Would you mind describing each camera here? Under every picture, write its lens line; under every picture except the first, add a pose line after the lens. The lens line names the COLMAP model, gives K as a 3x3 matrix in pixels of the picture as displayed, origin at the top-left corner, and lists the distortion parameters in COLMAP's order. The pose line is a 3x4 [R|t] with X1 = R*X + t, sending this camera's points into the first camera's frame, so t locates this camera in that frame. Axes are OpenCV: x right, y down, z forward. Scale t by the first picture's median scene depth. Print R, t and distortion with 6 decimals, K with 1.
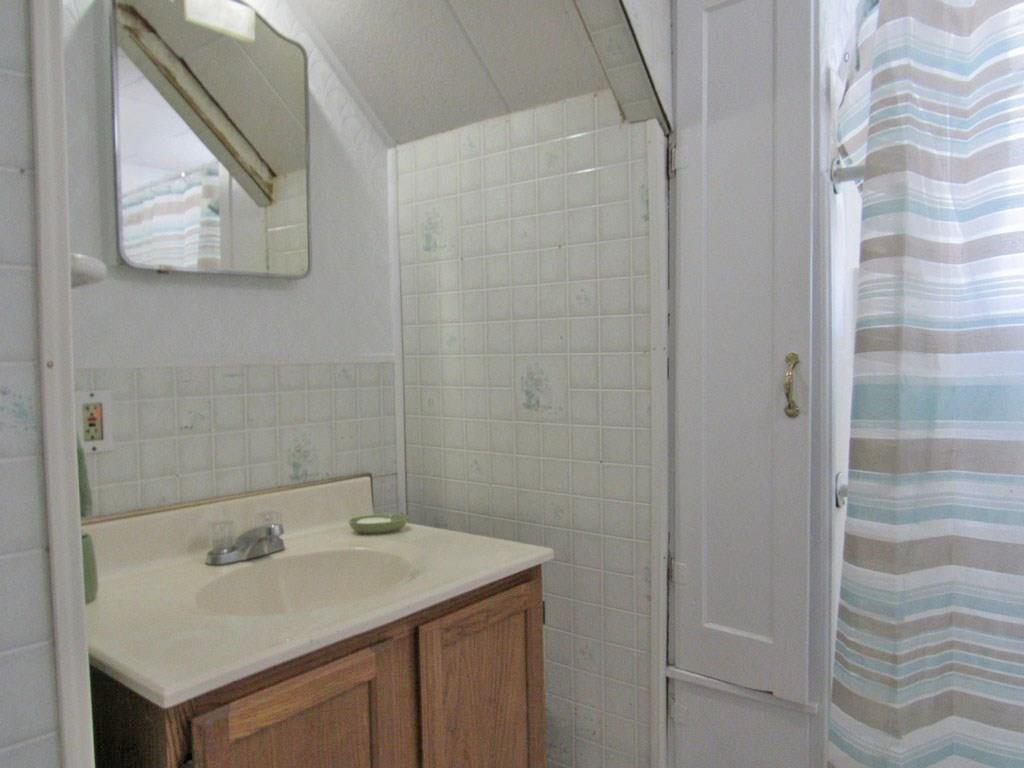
lens RADIAL K [[738.8, 0, 514.9], [0, 738.8, 388.8], [0, 0, 1]] dist [-0.015412, -0.003531]
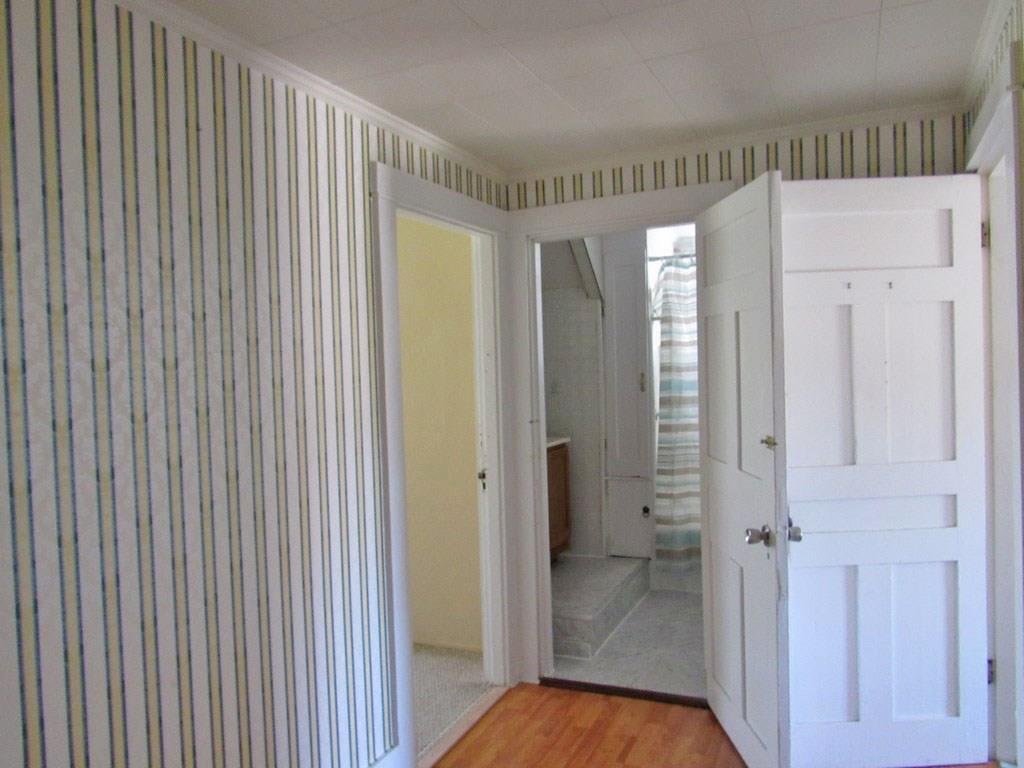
lens RADIAL K [[738.8, 0, 510.4], [0, 738.8, 383.3], [0, 0, 1]] dist [-0.015412, -0.003531]
pose [[0.974971, -0.015313, 0.221803, -1.029054], [0.021700, 0.999416, -0.026386, 0.080898], [-0.221270, 0.030538, 0.974734, -2.299642]]
